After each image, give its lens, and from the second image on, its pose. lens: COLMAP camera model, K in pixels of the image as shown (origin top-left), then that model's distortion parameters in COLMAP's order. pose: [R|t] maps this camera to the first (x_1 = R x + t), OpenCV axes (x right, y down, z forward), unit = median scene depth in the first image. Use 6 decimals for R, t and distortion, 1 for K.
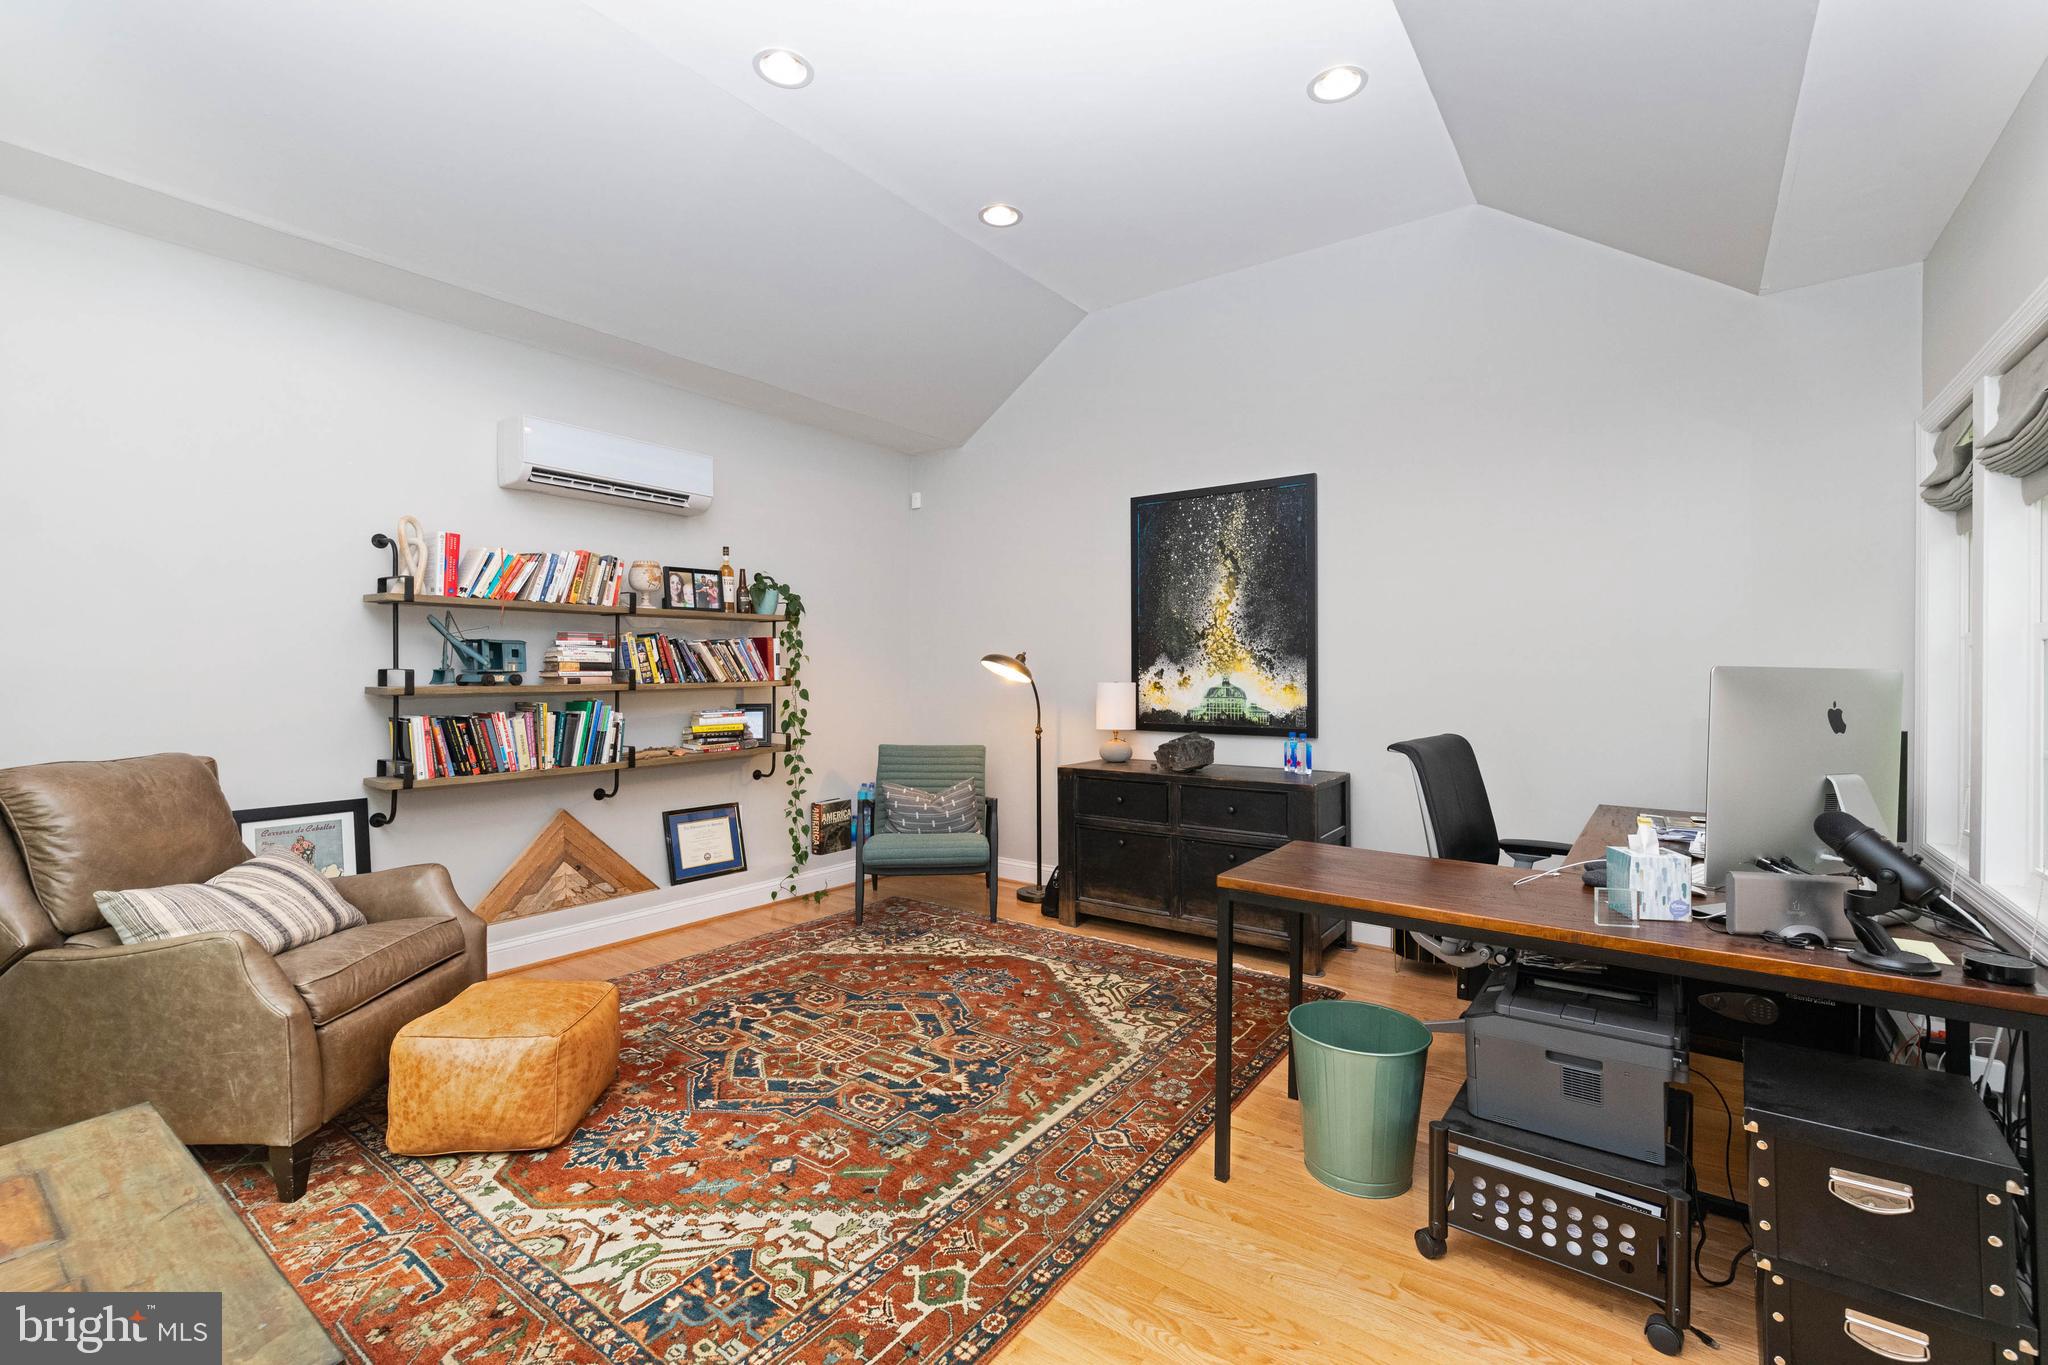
lens RADIAL K [[888.5, 0, 1021.3], [0, 888.5, 673.3], [0, 0, 1]] dist [-0.002713, 0.001435]
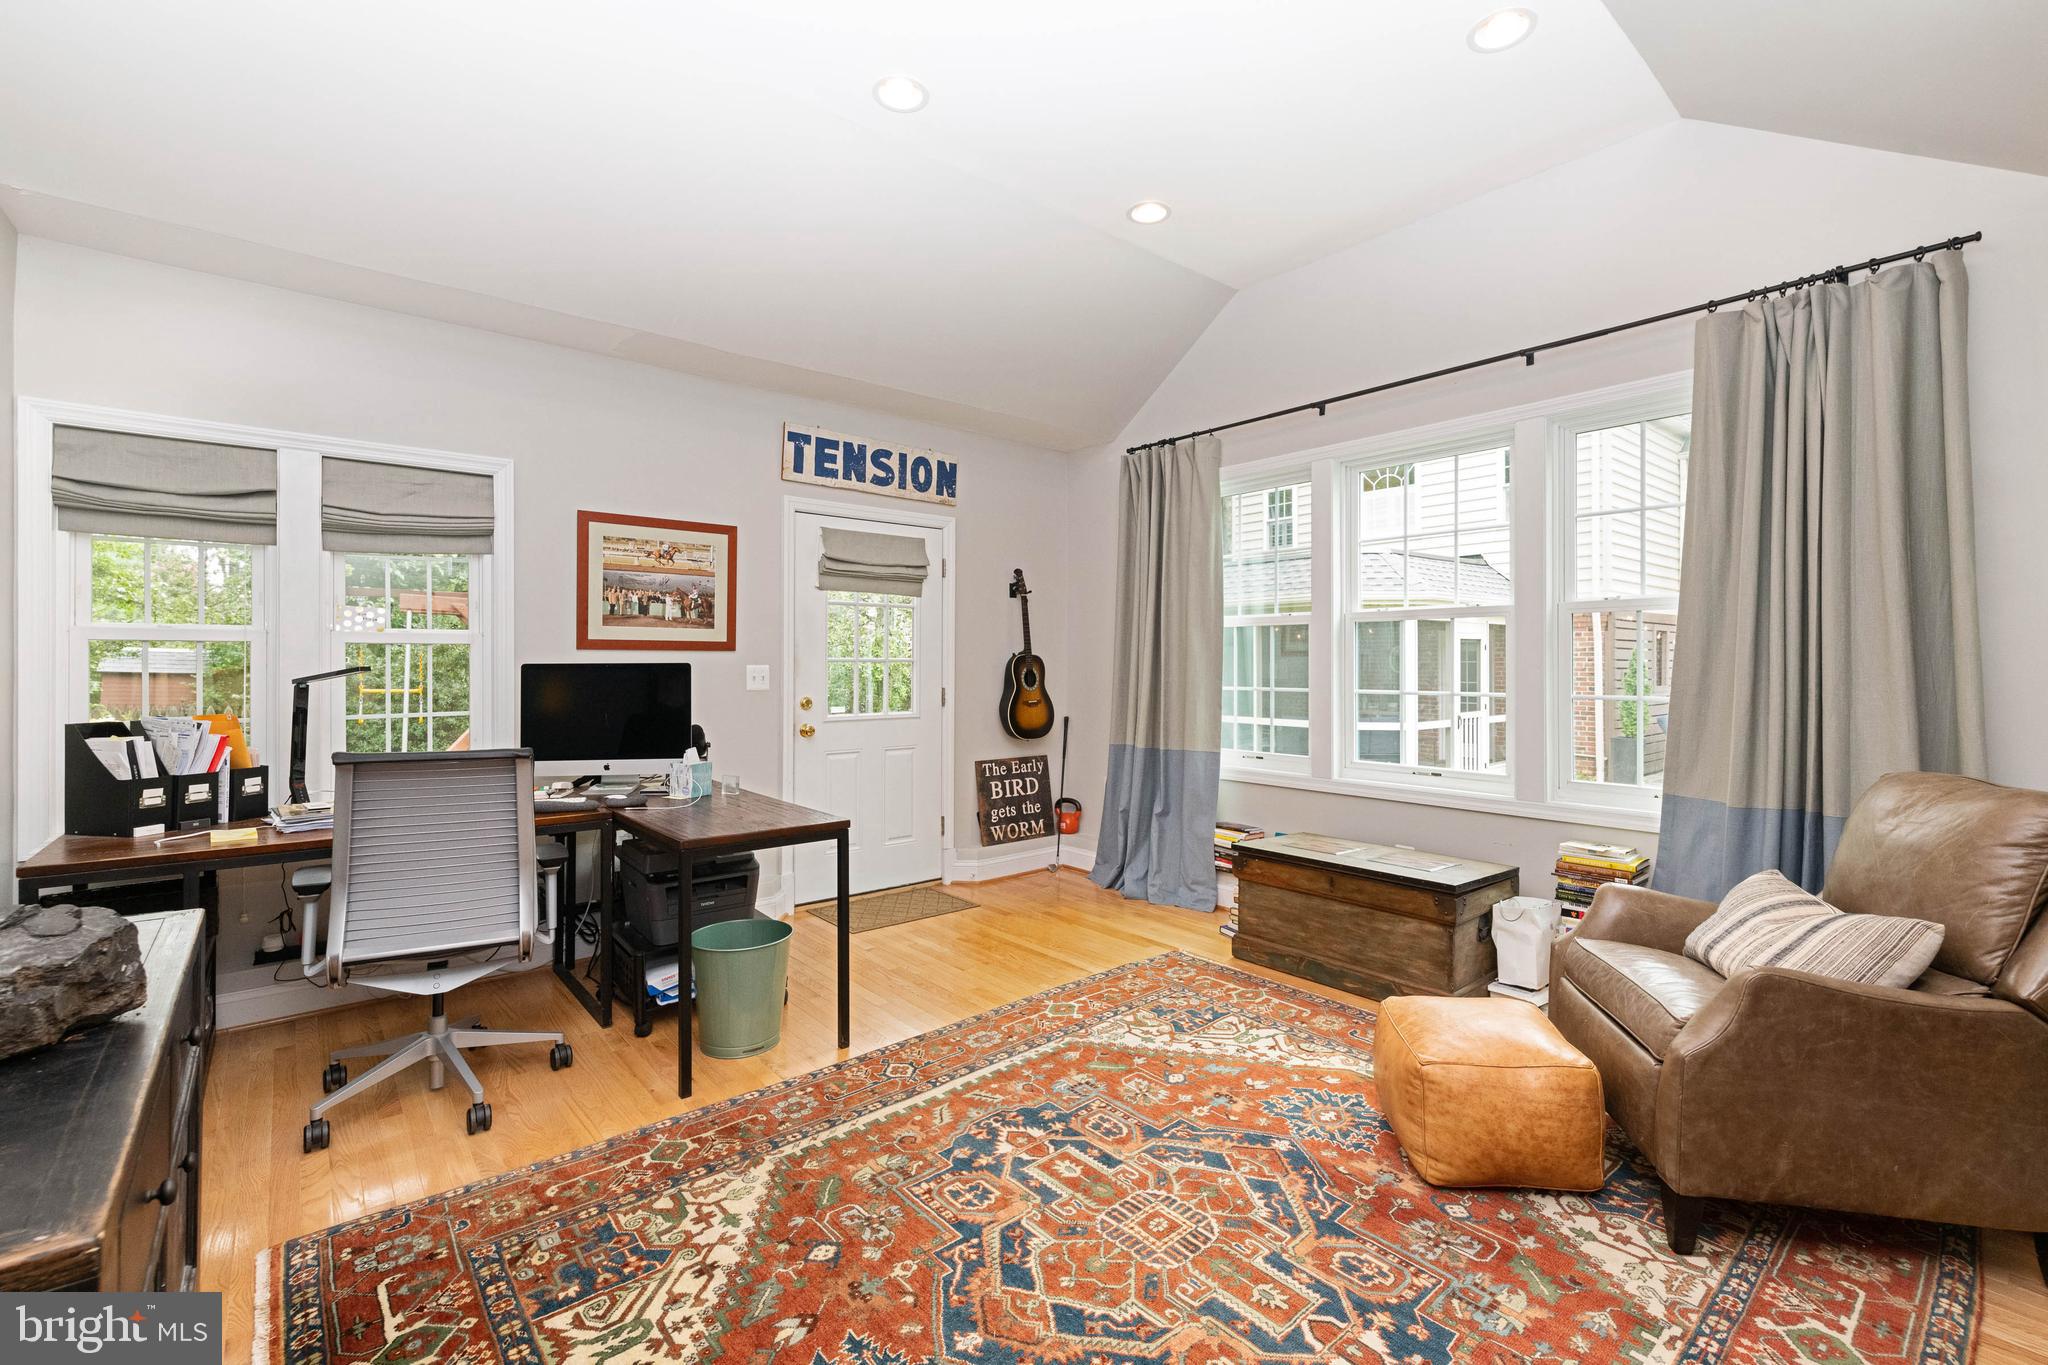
lens RADIAL K [[888.5, 0, 1024.6], [0, 888.5, 673.7], [0, 0, 1]] dist [-0.002713, 0.001435]
pose [[-0.972234, -0.009290, 0.233827, -0.289111], [-0.005587, 0.999848, 0.016494, -0.016270], [-0.233945, 0.014730, -0.972138, 1.852183]]
